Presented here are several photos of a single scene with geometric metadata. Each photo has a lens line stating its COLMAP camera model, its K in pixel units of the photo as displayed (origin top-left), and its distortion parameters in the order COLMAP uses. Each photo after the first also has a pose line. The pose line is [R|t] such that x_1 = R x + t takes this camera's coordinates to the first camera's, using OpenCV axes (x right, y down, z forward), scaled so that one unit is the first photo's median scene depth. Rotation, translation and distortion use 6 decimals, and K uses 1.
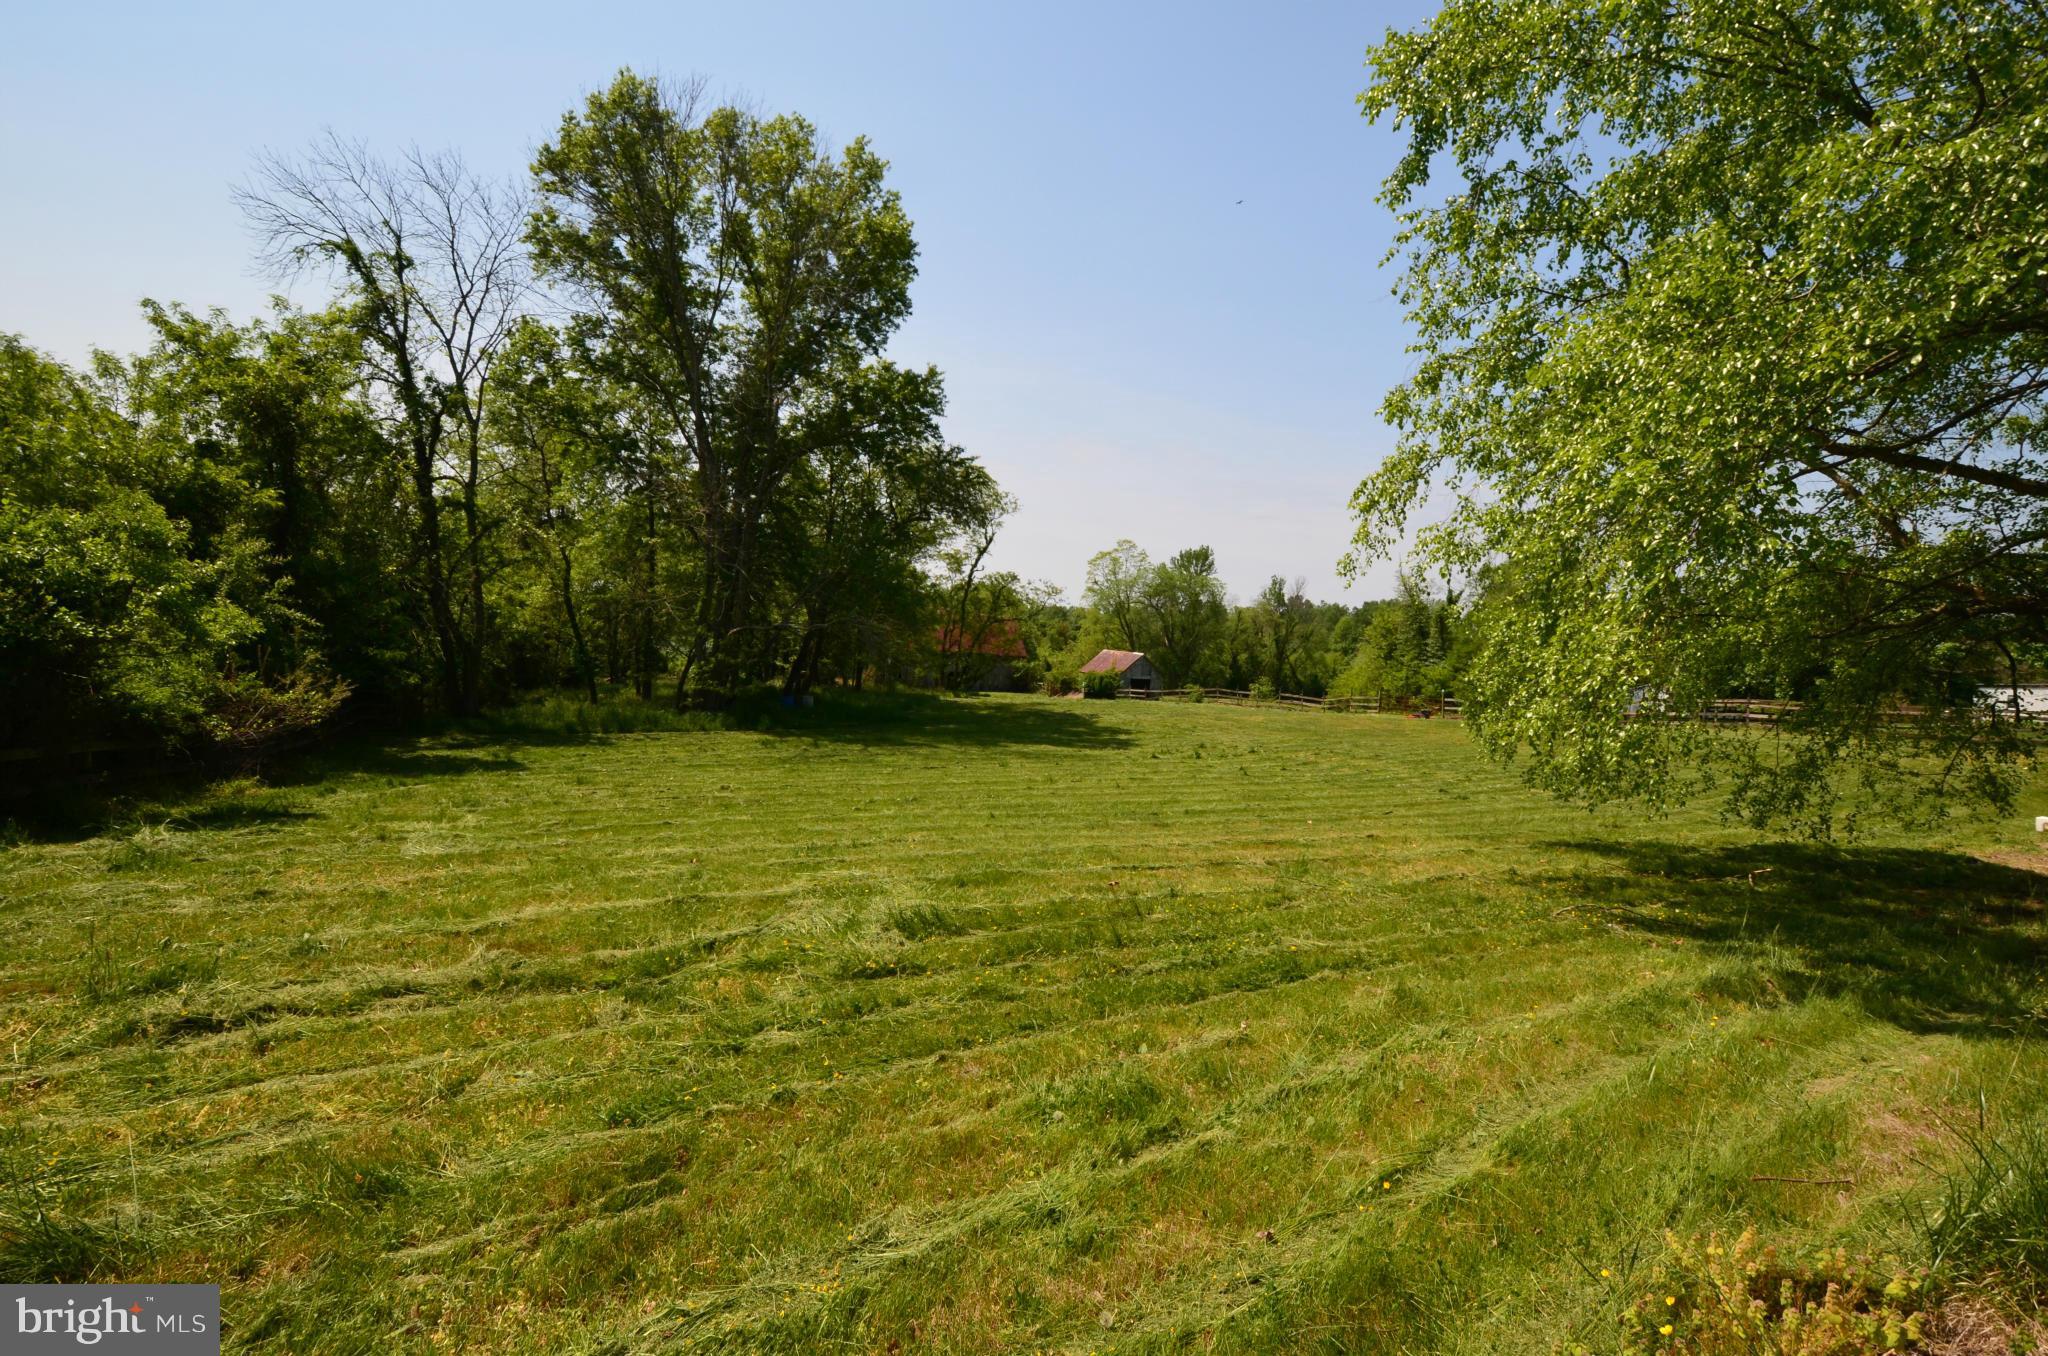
lens RADIAL K [[883.4, 0, 1024.3], [0, 883.4, 694.7], [0, 0, 1]] dist [0.001806, -0.004456]
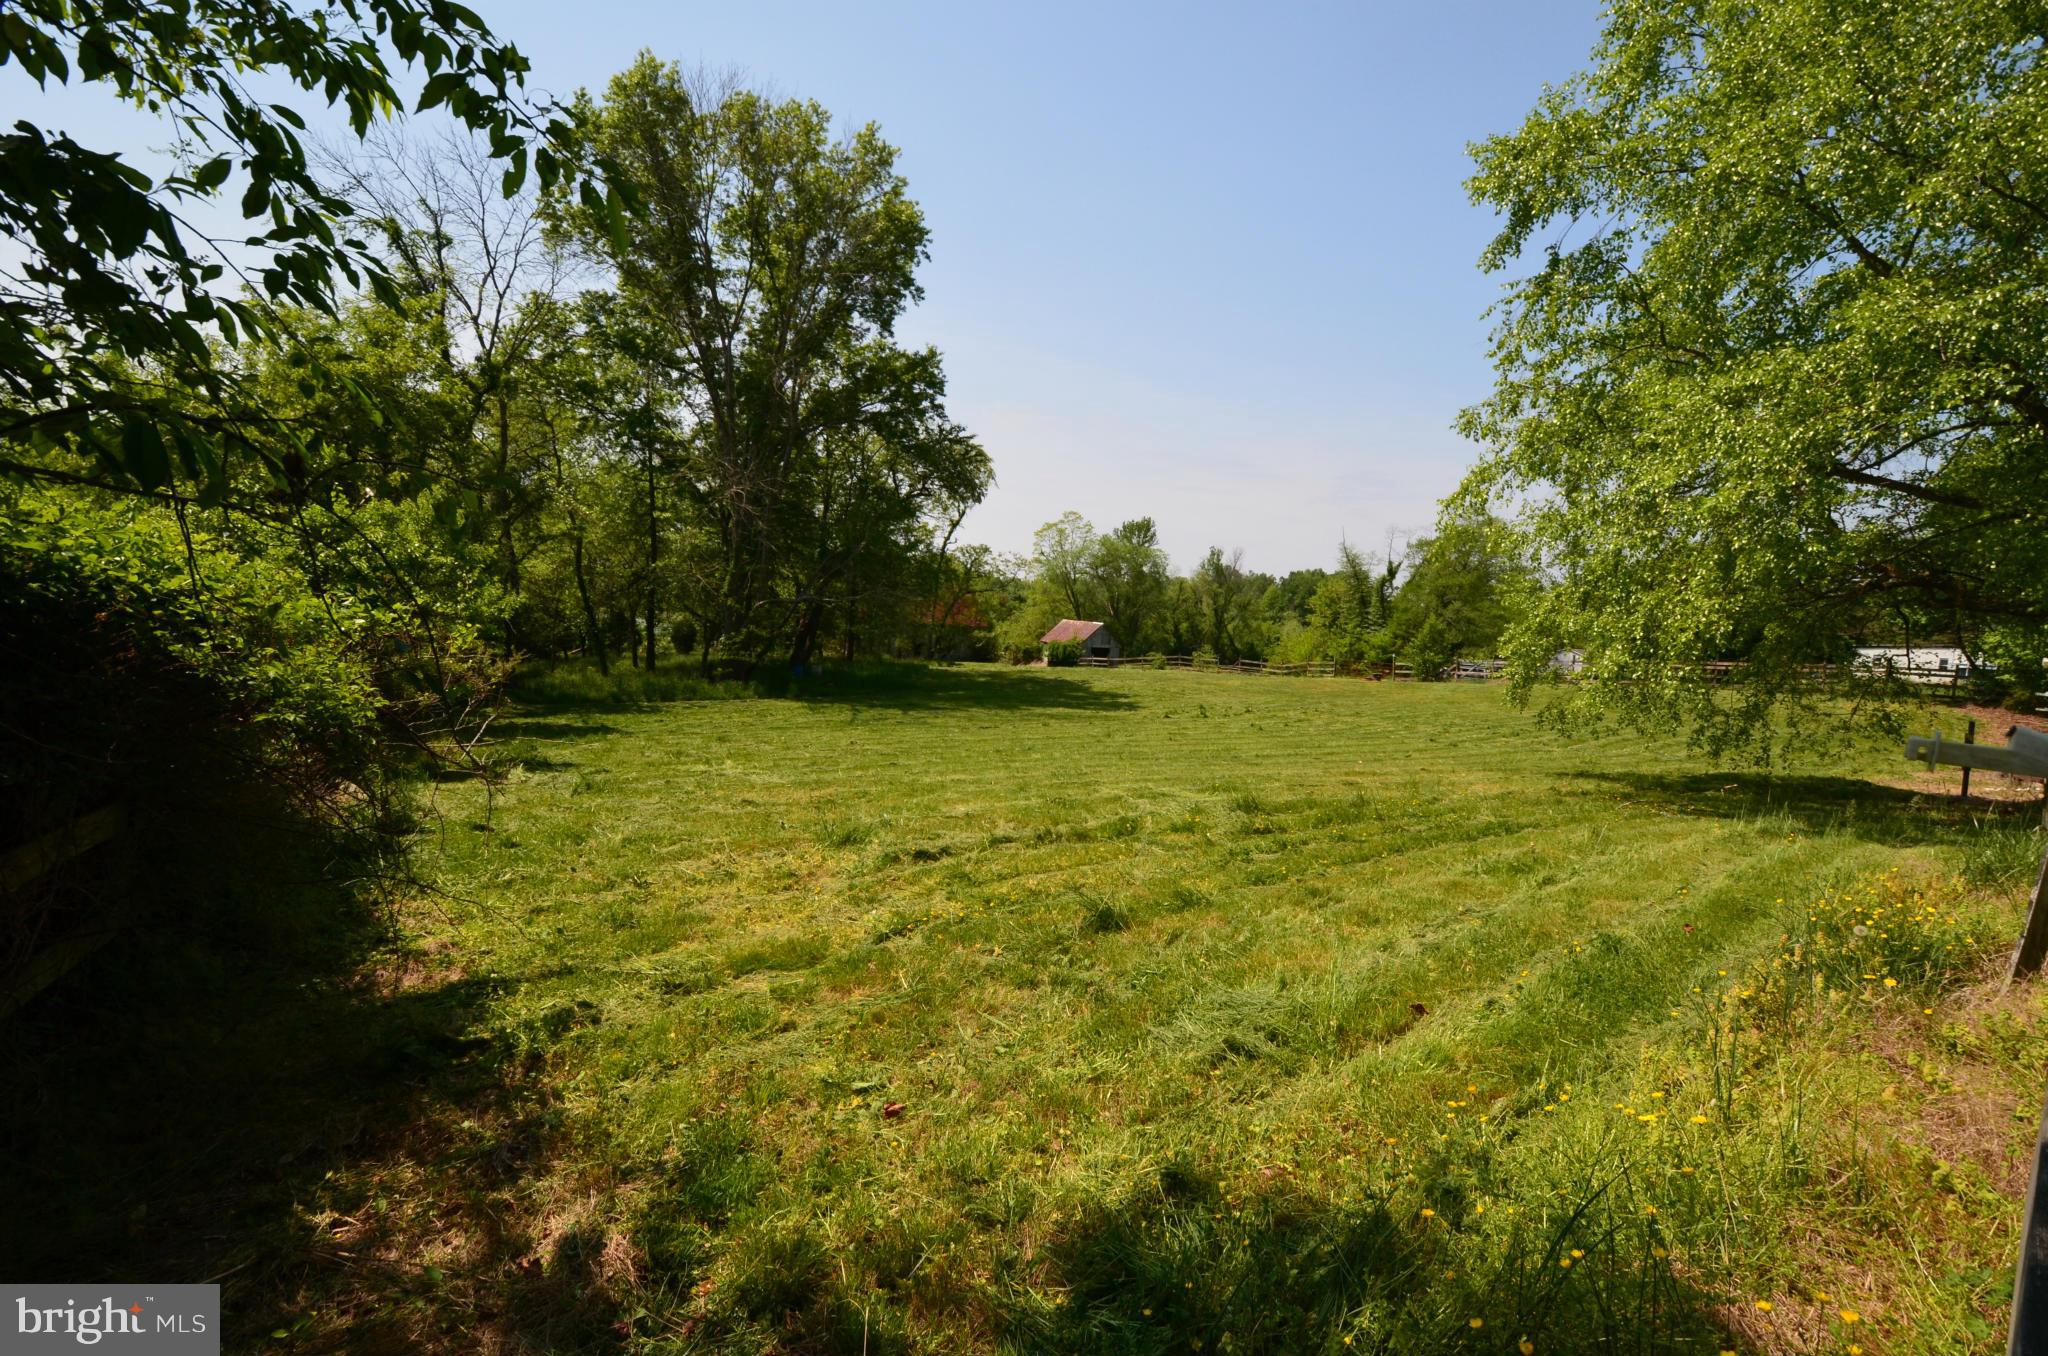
lens RADIAL K [[883.4, 0, 1024.3], [0, 883.4, 694.7], [0, 0, 1]] dist [0.001806, -0.004456]
pose [[0.996675, -0.012834, 0.080468, -0.090600], [0.010145, 0.999379, 0.033737, 0.003211], [-0.080851, -0.032809, 0.996186, -0.061055]]
